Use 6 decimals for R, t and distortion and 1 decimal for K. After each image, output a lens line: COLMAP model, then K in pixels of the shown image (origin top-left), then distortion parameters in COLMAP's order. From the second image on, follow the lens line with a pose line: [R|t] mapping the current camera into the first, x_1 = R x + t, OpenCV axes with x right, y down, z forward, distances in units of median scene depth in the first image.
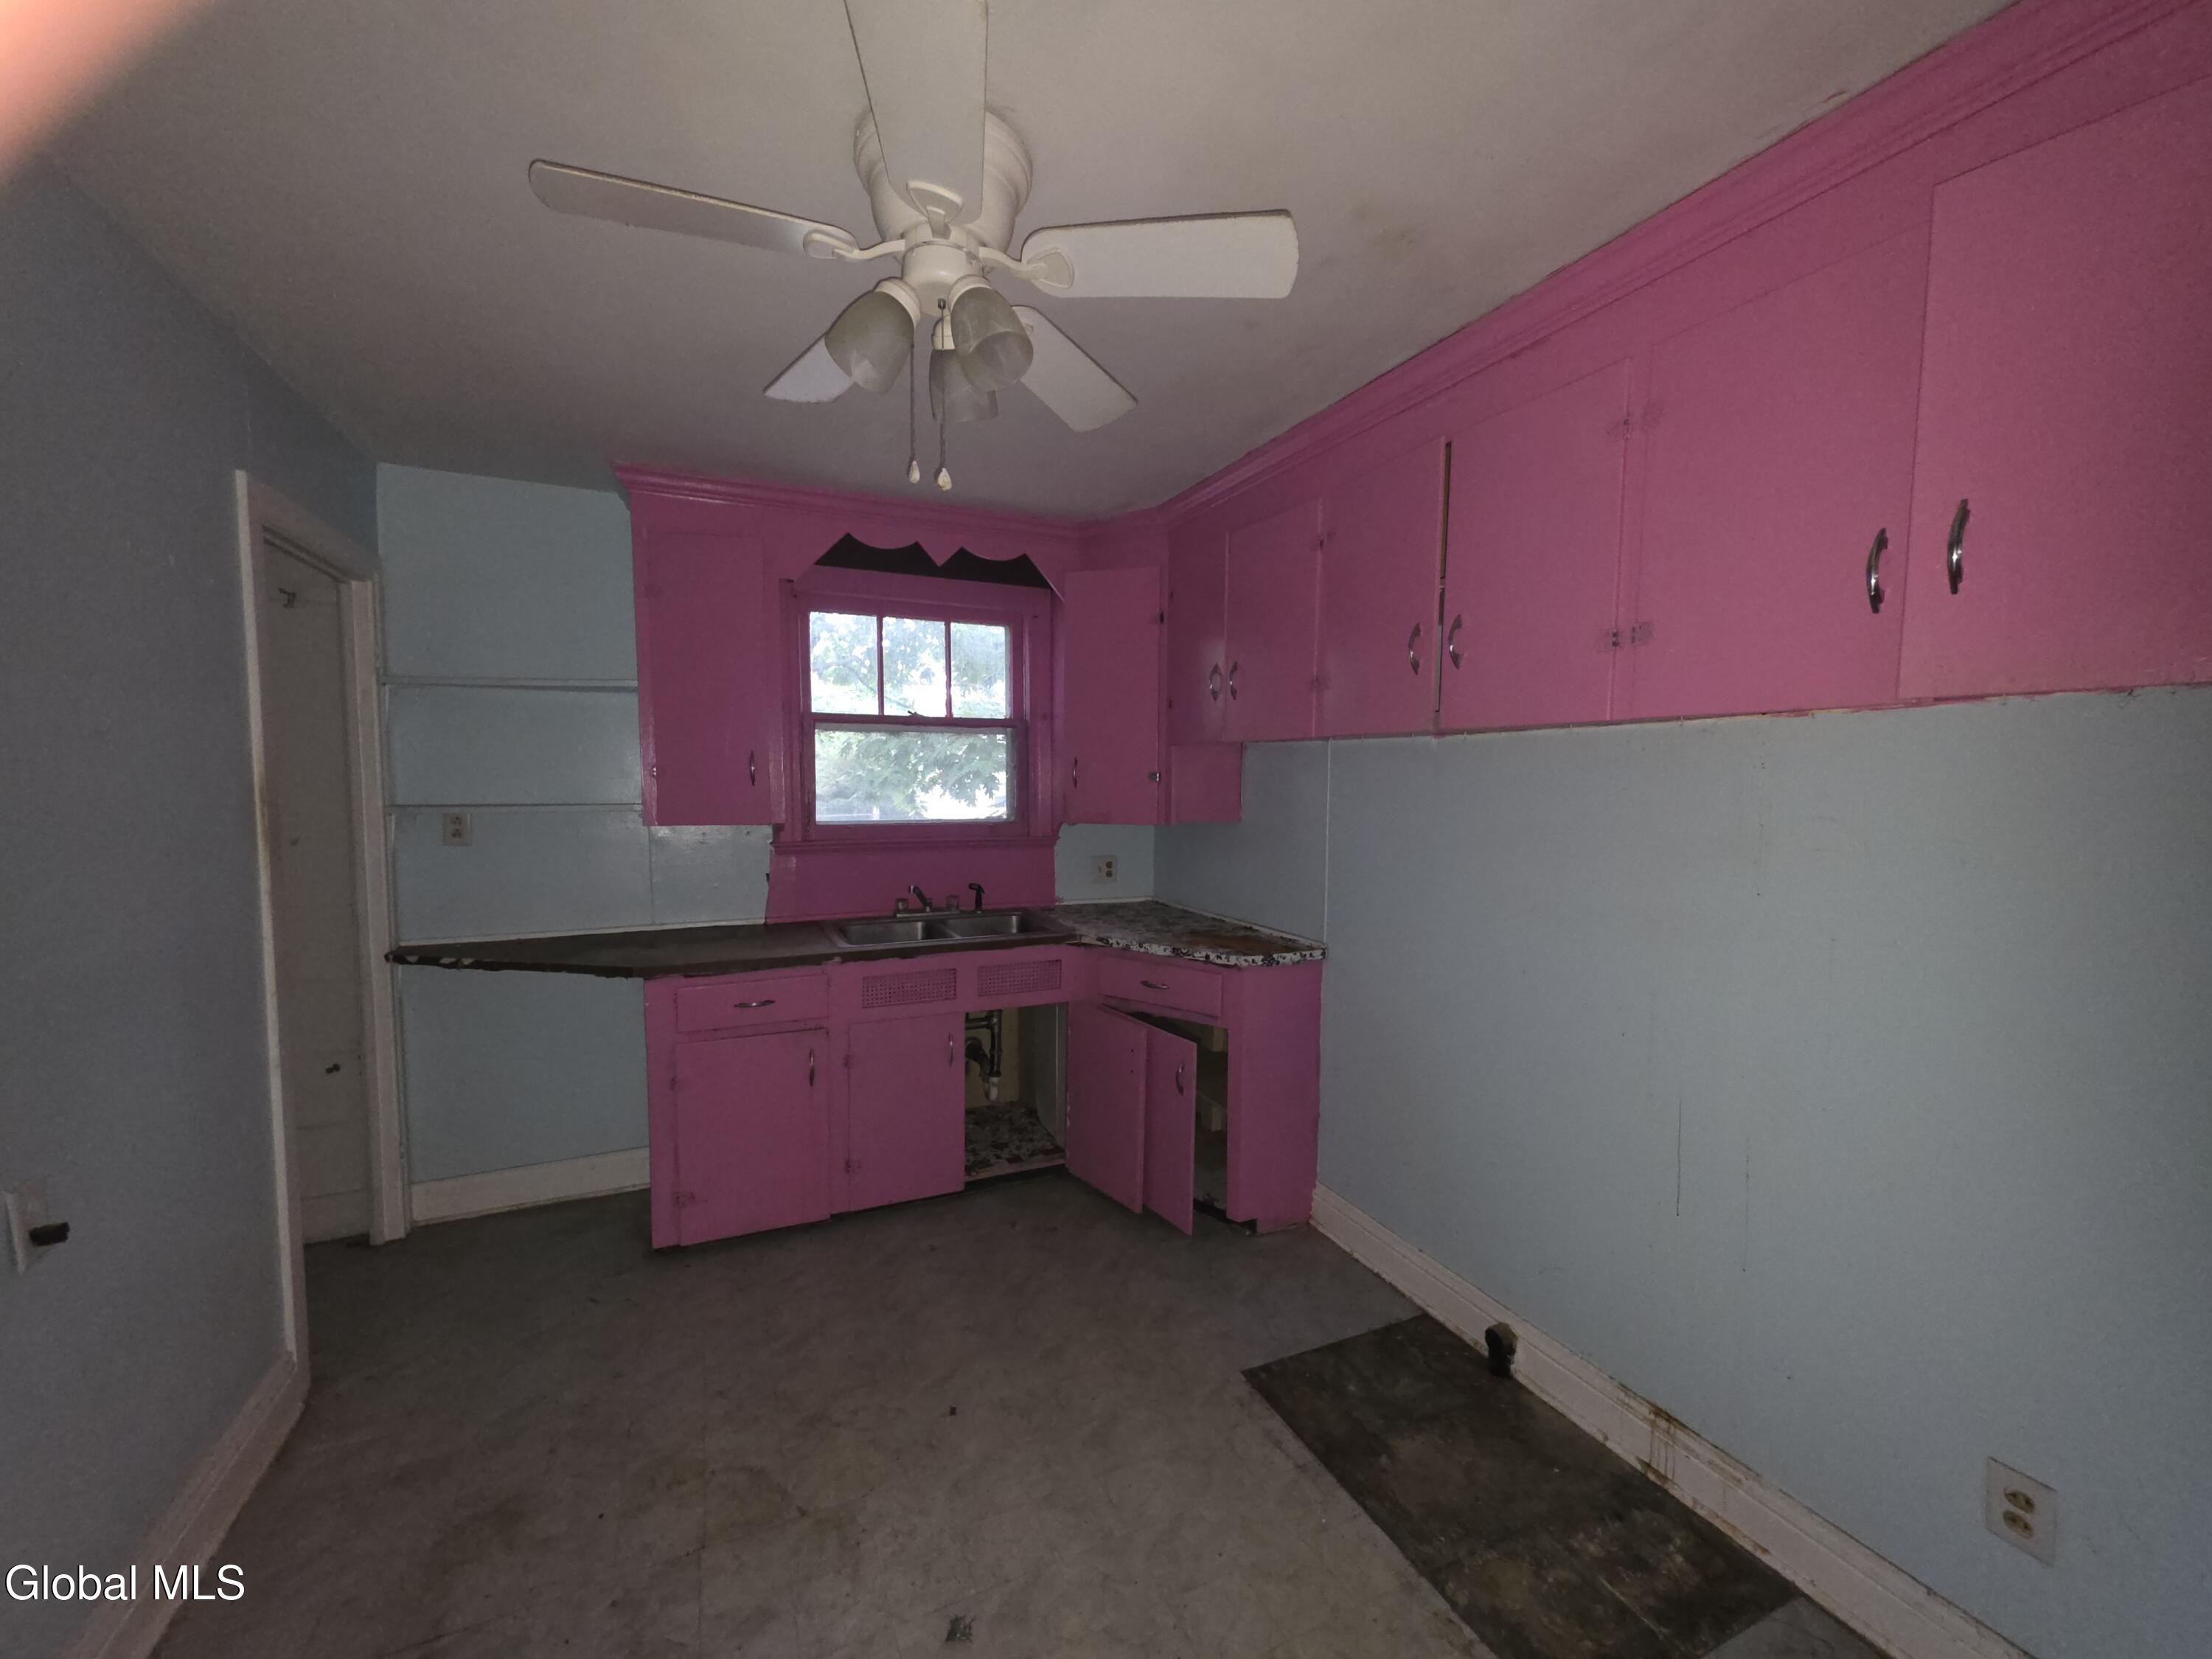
lens RADIAL K [[892.0, 0, 1109.2], [0, 892.0, 835.6], [0, 0, 1]] dist [0.010506, 0.000015]
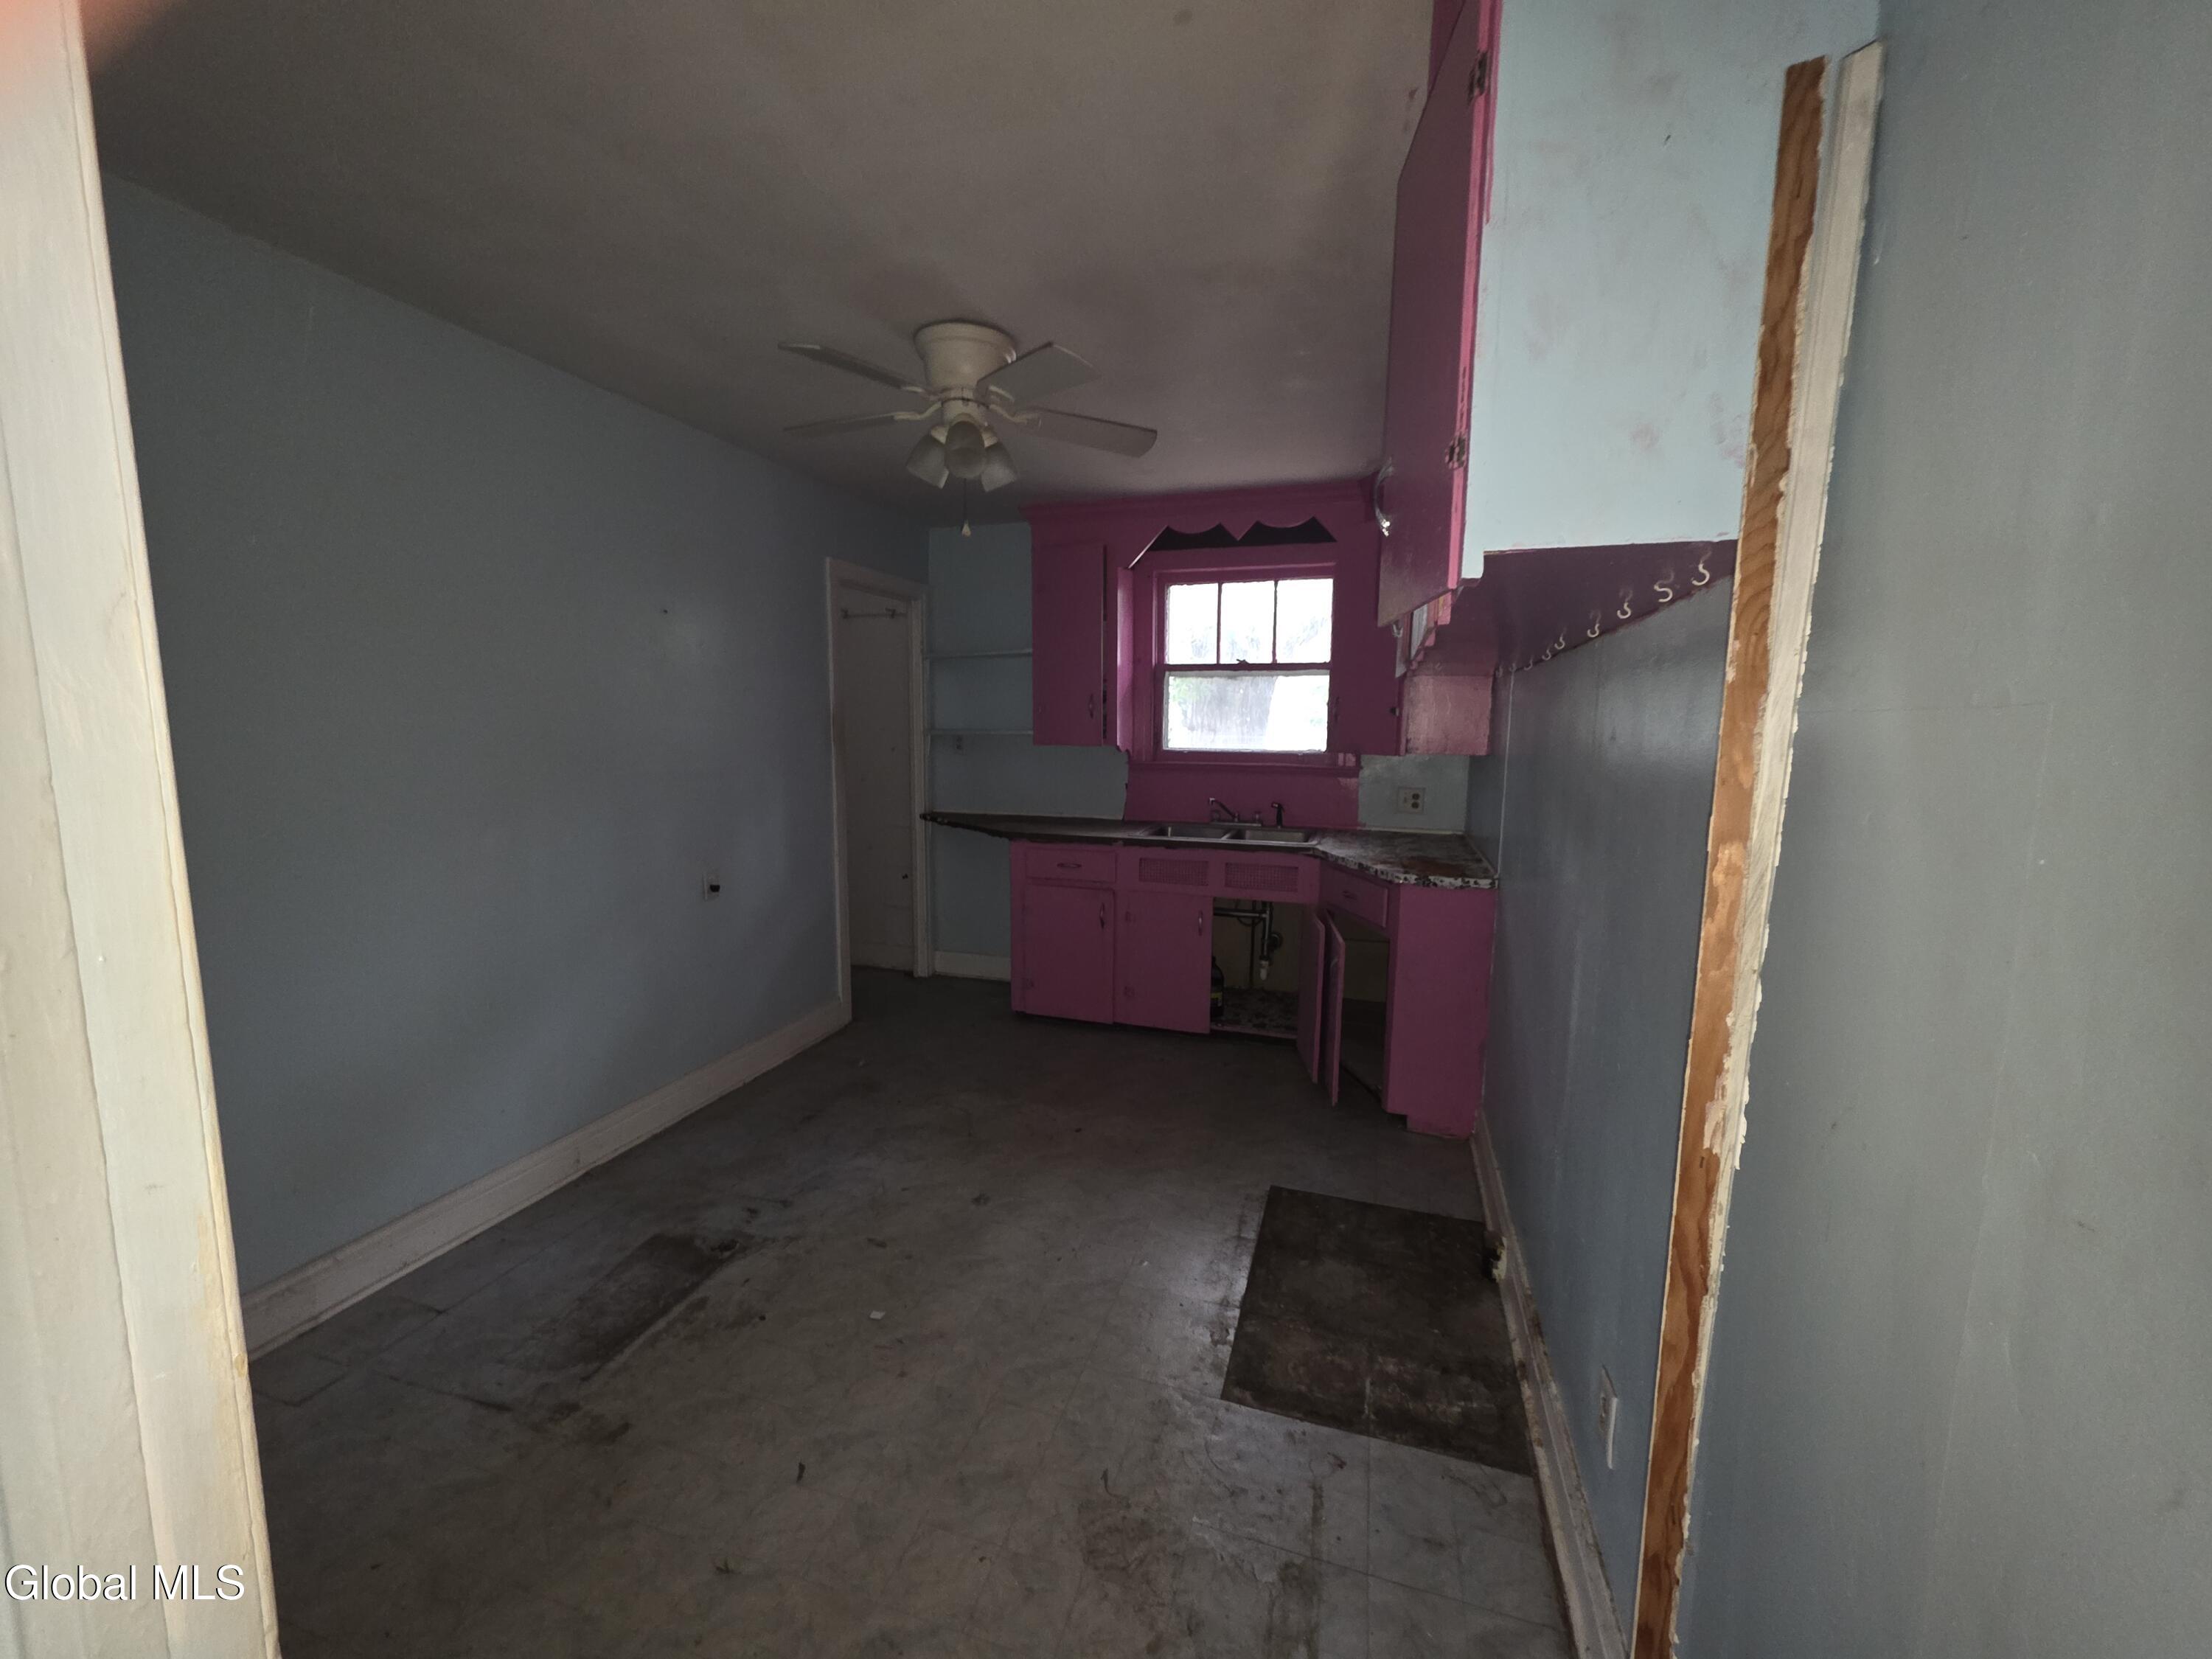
lens RADIAL K [[892.0, 0, 1087.8], [0, 892.0, 834.1], [0, 0, 1]] dist [0.010506, 0.000015]
pose [[0.734867, 0.087172, -0.672586, 0.553662], [-0.047685, 0.995892, 0.076973, 0.018294], [0.676533, -0.024493, 0.736005, -0.059374]]
